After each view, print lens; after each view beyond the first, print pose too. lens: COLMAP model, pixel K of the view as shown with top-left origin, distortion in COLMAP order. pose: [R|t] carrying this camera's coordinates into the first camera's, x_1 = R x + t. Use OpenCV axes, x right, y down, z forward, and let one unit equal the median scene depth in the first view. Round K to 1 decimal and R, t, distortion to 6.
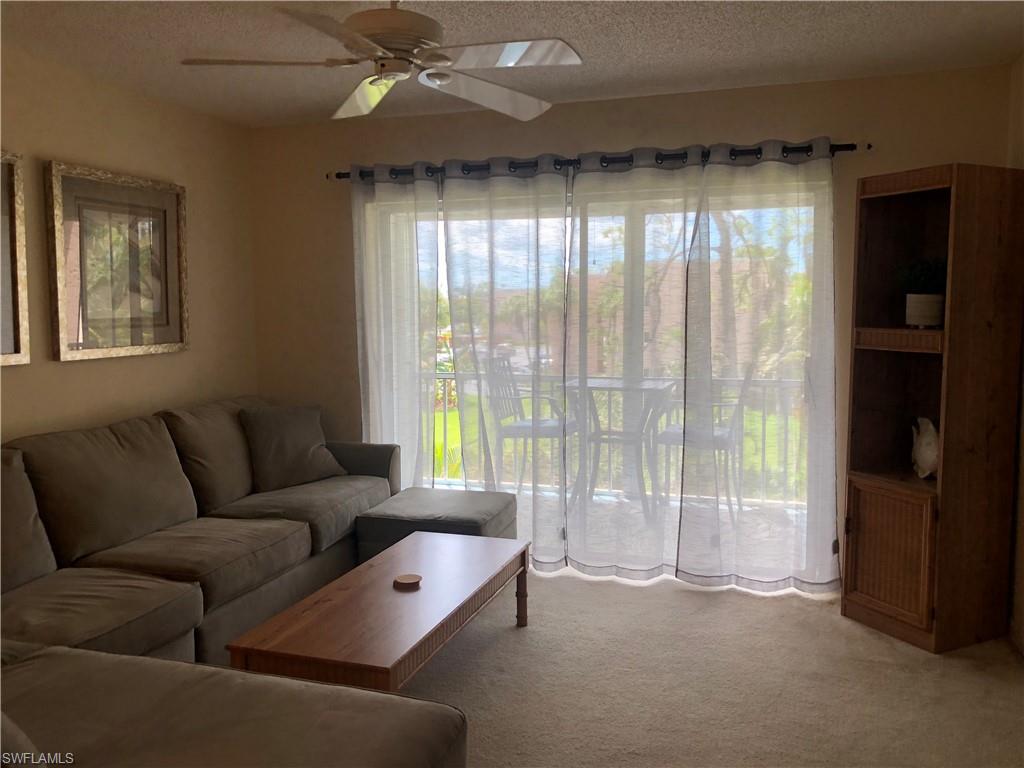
lens RADIAL K [[838.4, 0, 507.4], [0, 838.4, 383.8], [0, 0, 1]] dist [0.035106, -0.045017]
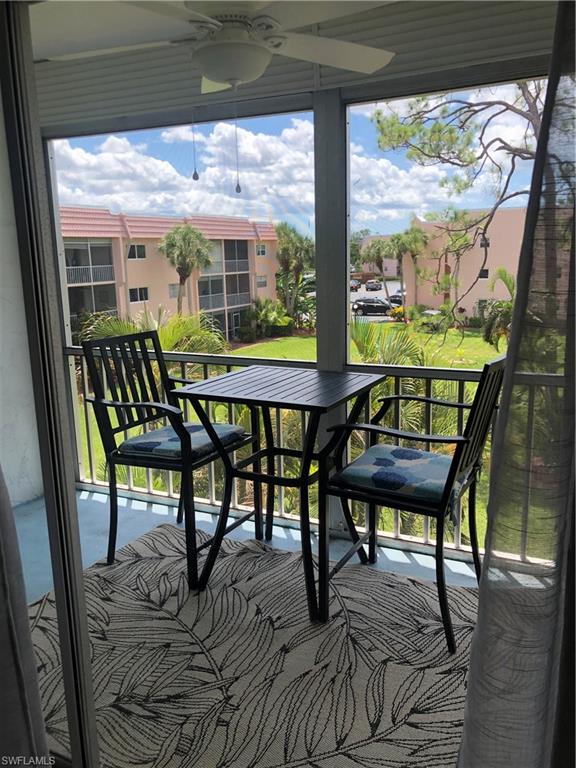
lens RADIAL K [[628.8, 0, 291.3], [0, 628.8, 384.1], [0, 0, 1]] dist [0.035106, -0.045017]
pose [[0.989931, 0.010685, -0.141145, 0.313666], [0.005818, 0.993233, 0.115995, -0.083037], [0.141429, -0.115648, 0.983170, 0.839941]]
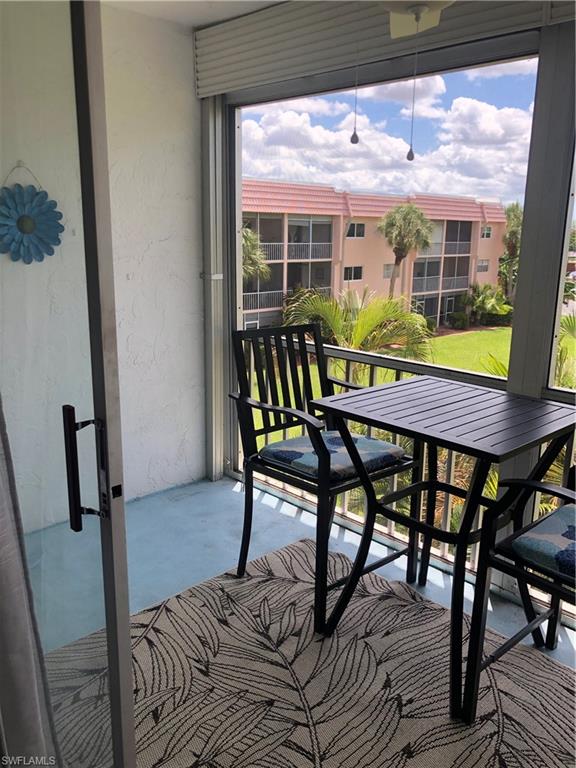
lens RADIAL K [[628.8, 0, 291.3], [0, 628.8, 387.3], [0, 0, 1]] dist [0.035106, -0.045017]
pose [[0.886184, 0.126996, -0.445590, 0.324013], [-0.060652, 0.985224, 0.160172, -0.099465], [0.459347, -0.114916, 0.880792, 0.982322]]
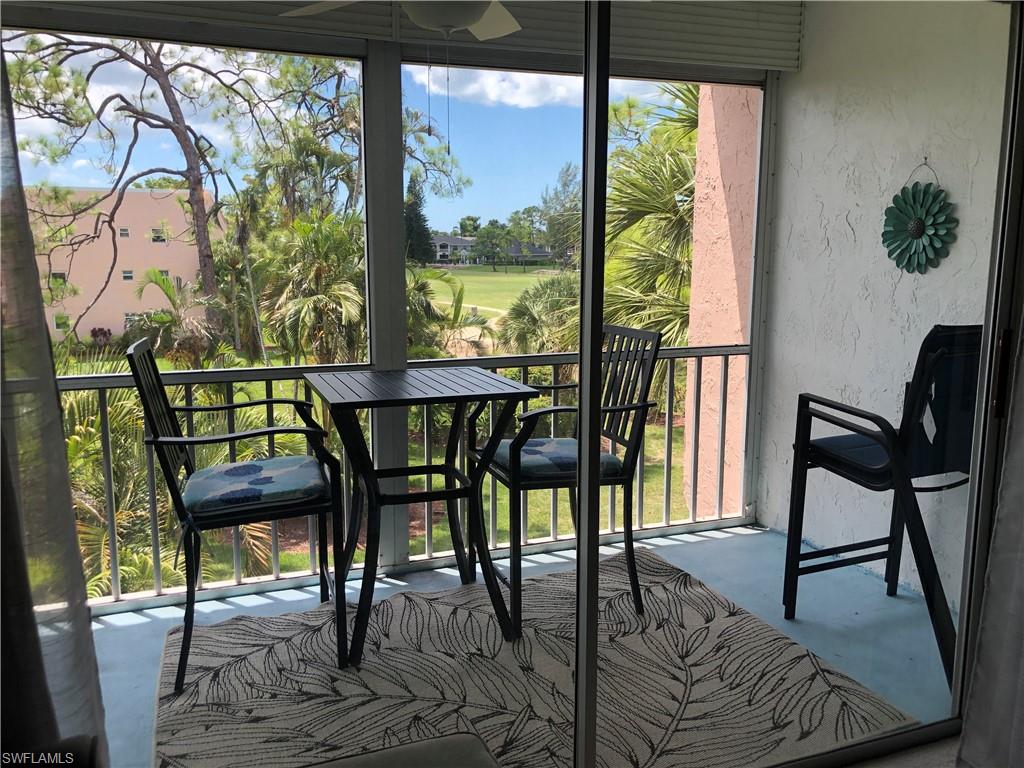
lens RADIAL K [[838.4, 0, 506.5], [0, 838.4, 386.9], [0, 0, 1]] dist [0.035106, -0.045017]
pose [[0.782587, -0.099537, 0.614532, -0.220293], [0.052683, 0.994183, 0.093940, -0.067603], [-0.620308, -0.041141, 0.783279, 0.862941]]
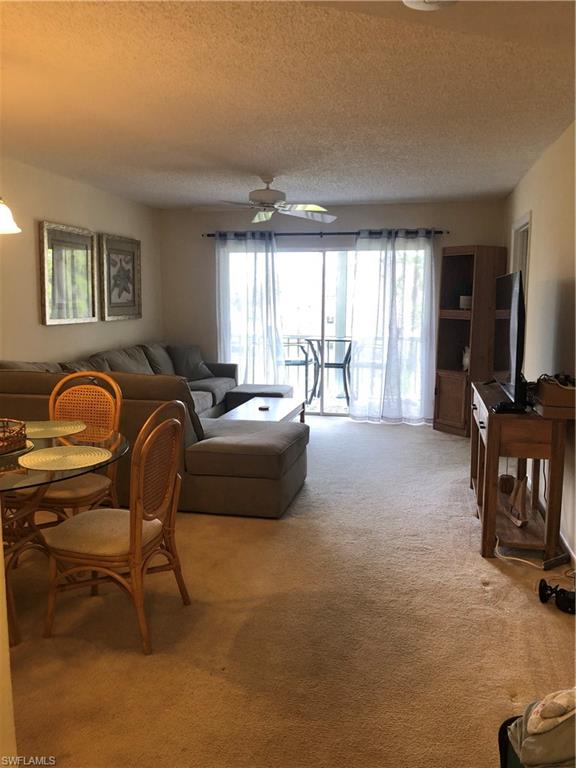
lens RADIAL K [[628.8, 0, 285.5], [0, 628.8, 390.6], [0, 0, 1]] dist [0.035106, -0.045017]
pose [[0.994980, -0.004778, 0.099958, -0.206696], [-0.000835, 0.998429, 0.056029, 0.064196], [-0.100069, -0.055831, 0.993413, -0.750528]]
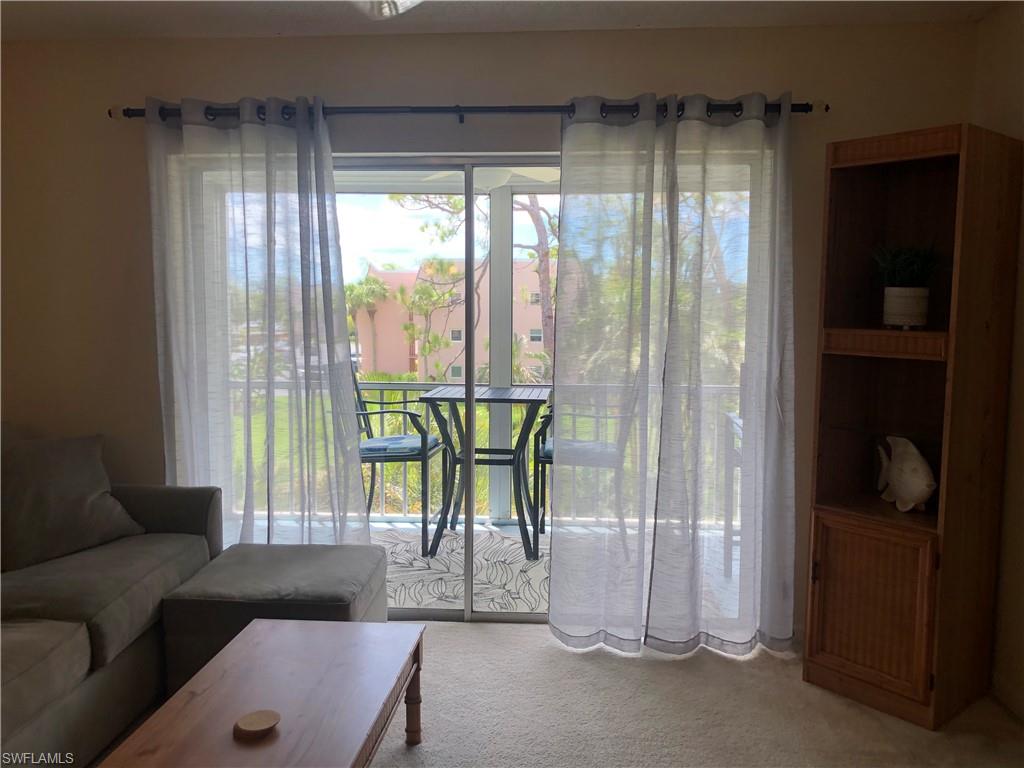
lens RADIAL K [[838.4, 0, 517.4], [0, 838.4, 373.3], [0, 0, 1]] dist [0.035106, -0.045017]
pose [[0.970567, -0.010074, 0.240622, -0.065810], [0.012435, 0.999888, -0.008297, -0.019527], [-0.240511, 0.011045, 0.970584, 0.276802]]
